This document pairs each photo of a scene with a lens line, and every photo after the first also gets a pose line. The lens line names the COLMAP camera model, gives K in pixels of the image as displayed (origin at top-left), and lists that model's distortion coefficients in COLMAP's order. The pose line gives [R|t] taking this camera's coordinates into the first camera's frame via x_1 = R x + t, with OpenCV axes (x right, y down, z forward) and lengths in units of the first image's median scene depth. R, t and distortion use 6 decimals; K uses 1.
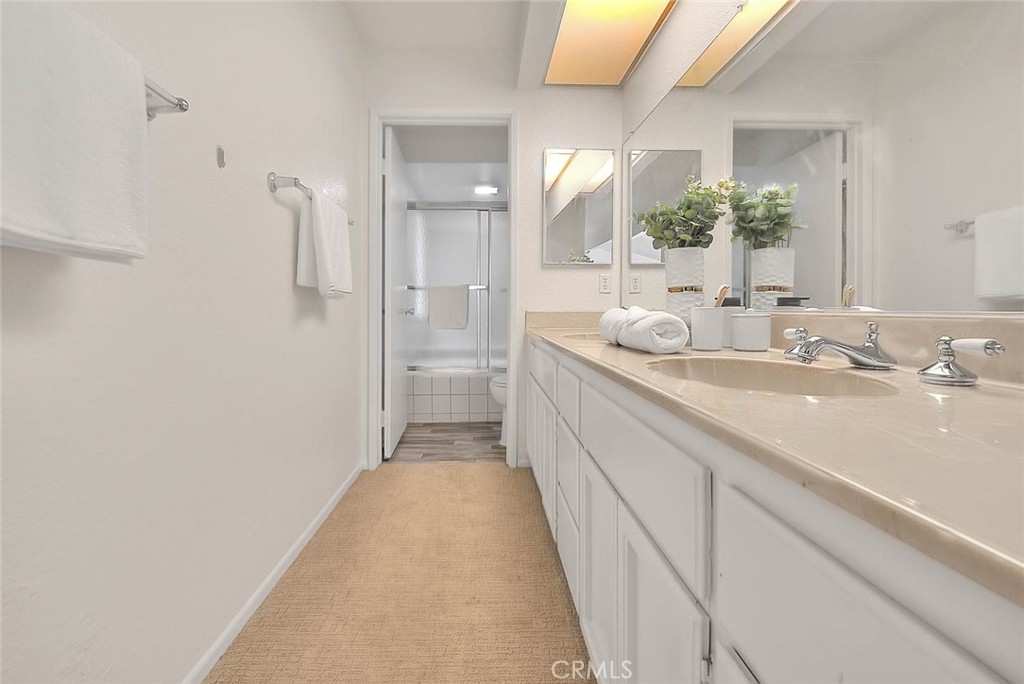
lens RADIAL K [[415.9, 0, 494.6], [0, 415.9, 314.9], [0, 0, 1]] dist [-0.009518, -0.000126]
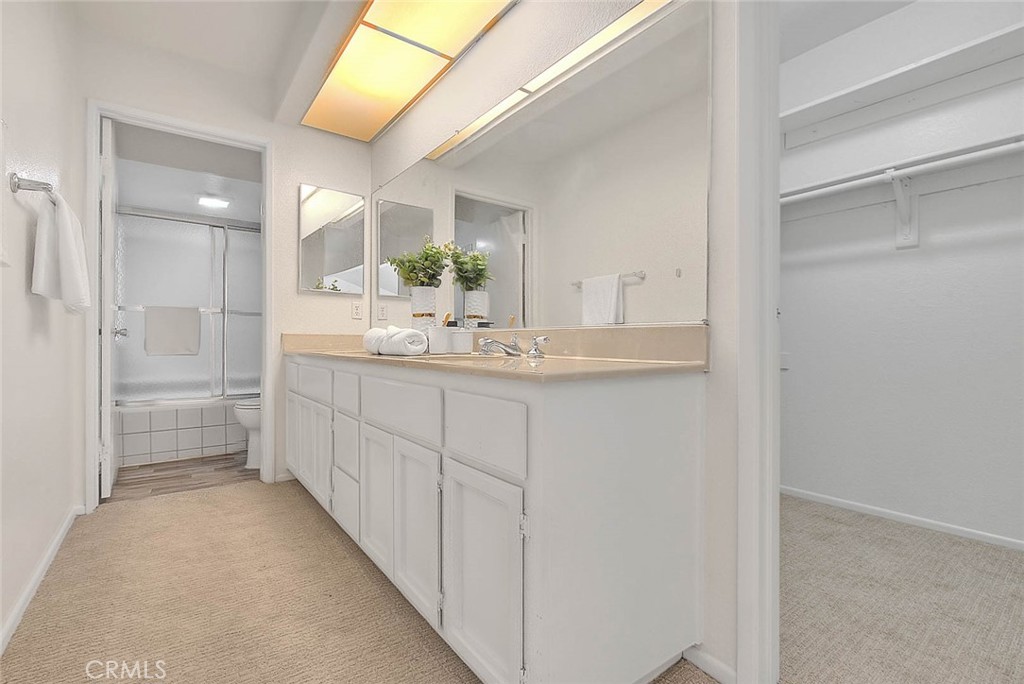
lens RADIAL K [[433.1, 0, 512.0], [0, 433.1, 342.0], [0, 0, 1]] dist [-0.002448, -0.000604]
pose [[0.799141, -0.001234, 0.601142, -0.145182], [0.008987, 0.999911, -0.009895, 0.034907], [-0.601076, 0.013310, 0.799081, -0.277047]]
